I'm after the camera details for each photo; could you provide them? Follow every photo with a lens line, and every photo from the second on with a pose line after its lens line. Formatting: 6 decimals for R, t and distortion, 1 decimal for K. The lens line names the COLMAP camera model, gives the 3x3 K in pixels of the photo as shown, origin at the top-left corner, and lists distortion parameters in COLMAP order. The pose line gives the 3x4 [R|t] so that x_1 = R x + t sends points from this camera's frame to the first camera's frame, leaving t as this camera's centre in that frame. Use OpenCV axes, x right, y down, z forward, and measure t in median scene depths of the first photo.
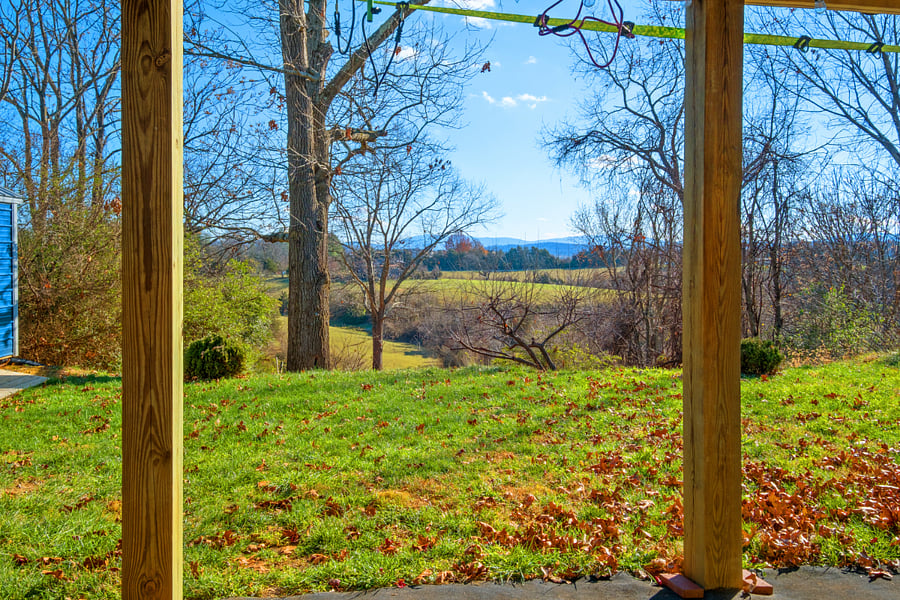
lens RADIAL K [[650.7, 0, 454.3], [0, 650.7, 270.2], [0, 0, 1]] dist [0.010922, 0.015837]
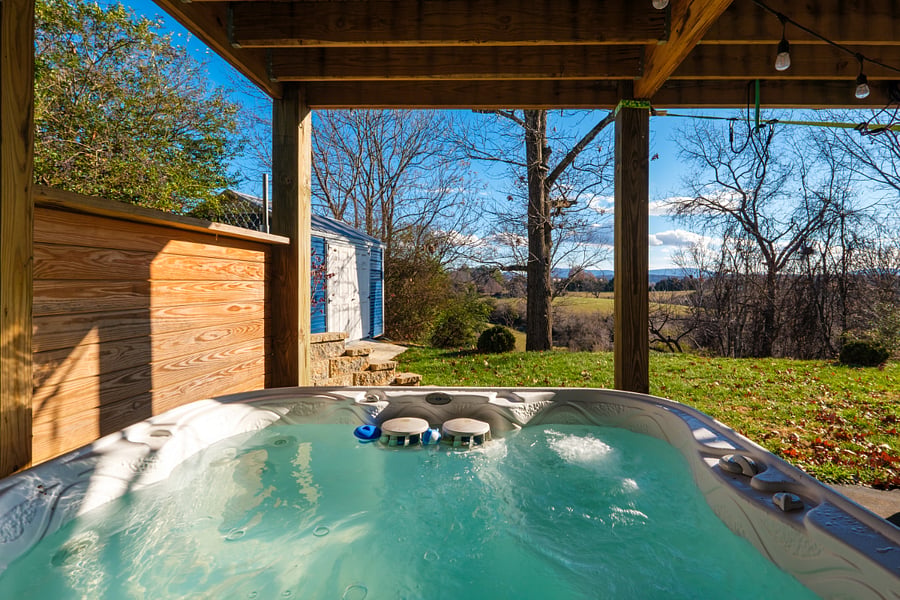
lens RADIAL K [[421.6, 0, 452.1], [0, 421.6, 291.1], [0, 0, 1]] dist [0.002666, -0.002952]
pose [[0.983033, 0.014927, -0.182820, -0.170870], [-0.015098, 0.999886, 0.000459, 0.006926], [0.182806, 0.002309, 0.983146, -0.046188]]
